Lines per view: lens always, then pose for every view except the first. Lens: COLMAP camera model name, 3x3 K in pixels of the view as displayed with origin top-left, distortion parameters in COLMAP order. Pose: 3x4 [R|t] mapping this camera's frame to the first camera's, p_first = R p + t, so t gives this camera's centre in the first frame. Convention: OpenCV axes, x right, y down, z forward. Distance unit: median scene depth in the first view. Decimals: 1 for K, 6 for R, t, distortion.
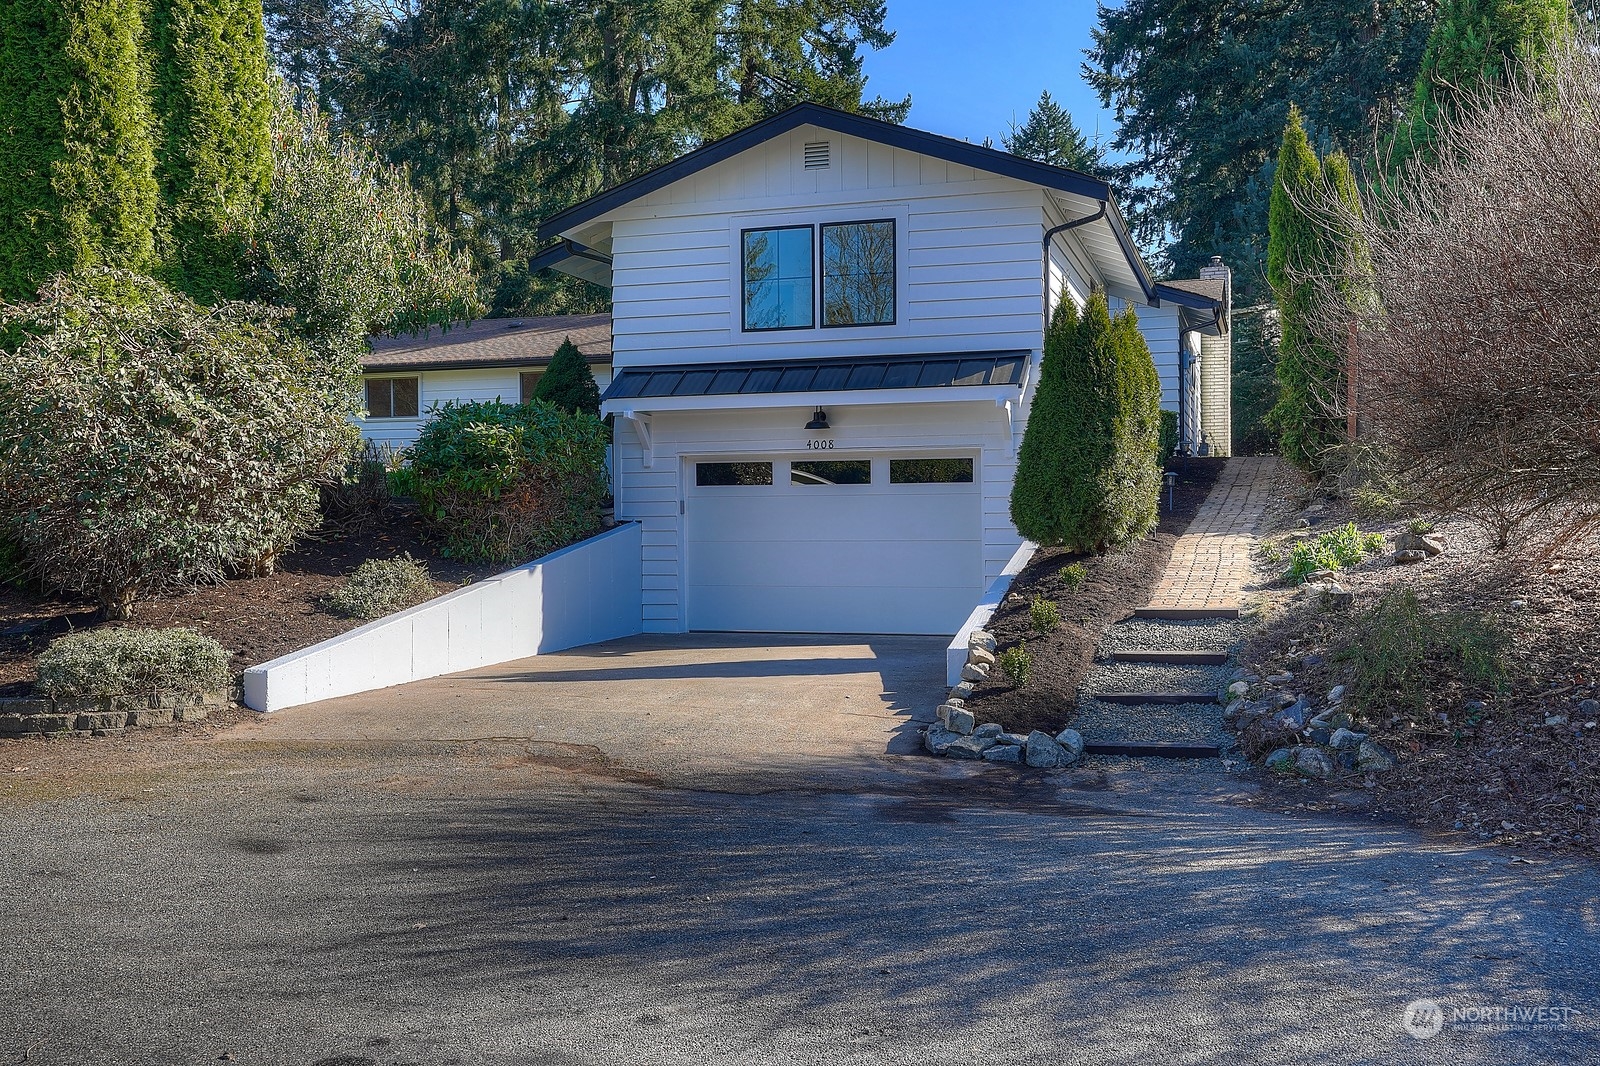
lens RADIAL K [[1509.3, 0, 800.0], [0, 1509.3, 533.0], [0, 0, 1]] dist [0.101758, 0.001757]
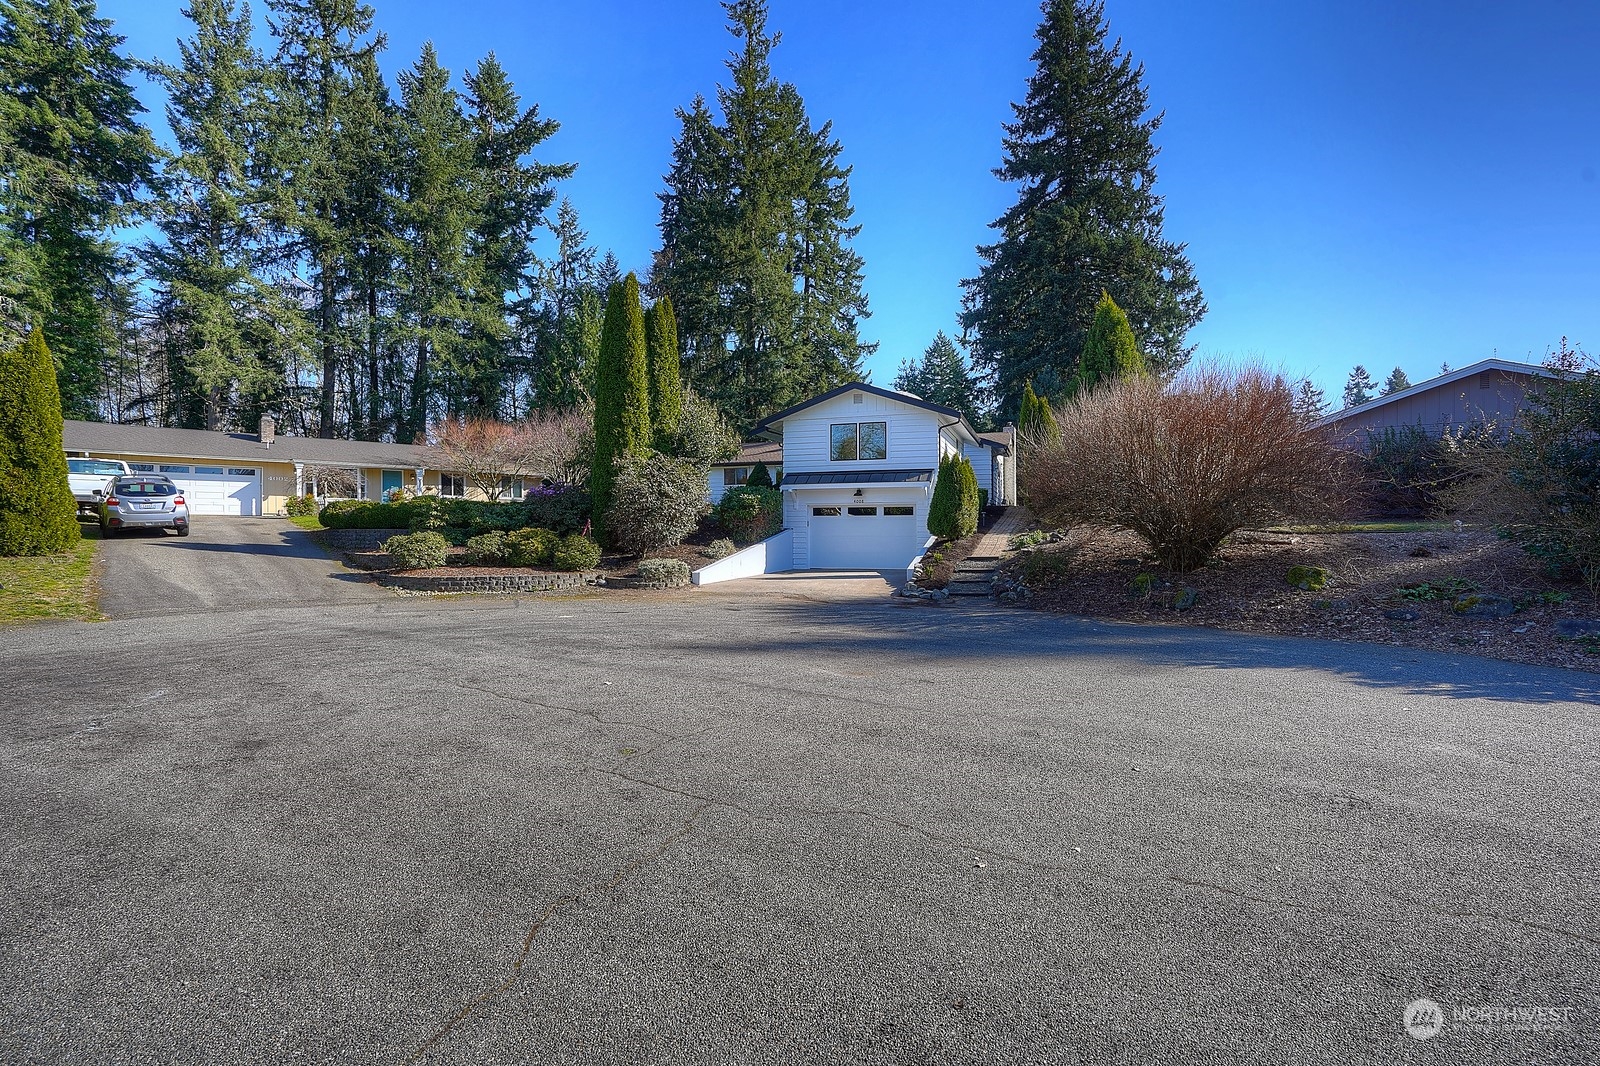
lens RADIAL K [[750.0, 0, 800.0], [0, 750.0, 533.0], [0, 0, 1]] dist [-0.001112, -0.000067]
pose [[0.999688, 0.006748, -0.024049, -0.072892], [-0.006886, 0.999960, -0.005689, 0.010182], [0.024010, 0.005853, 0.999695, -0.465476]]
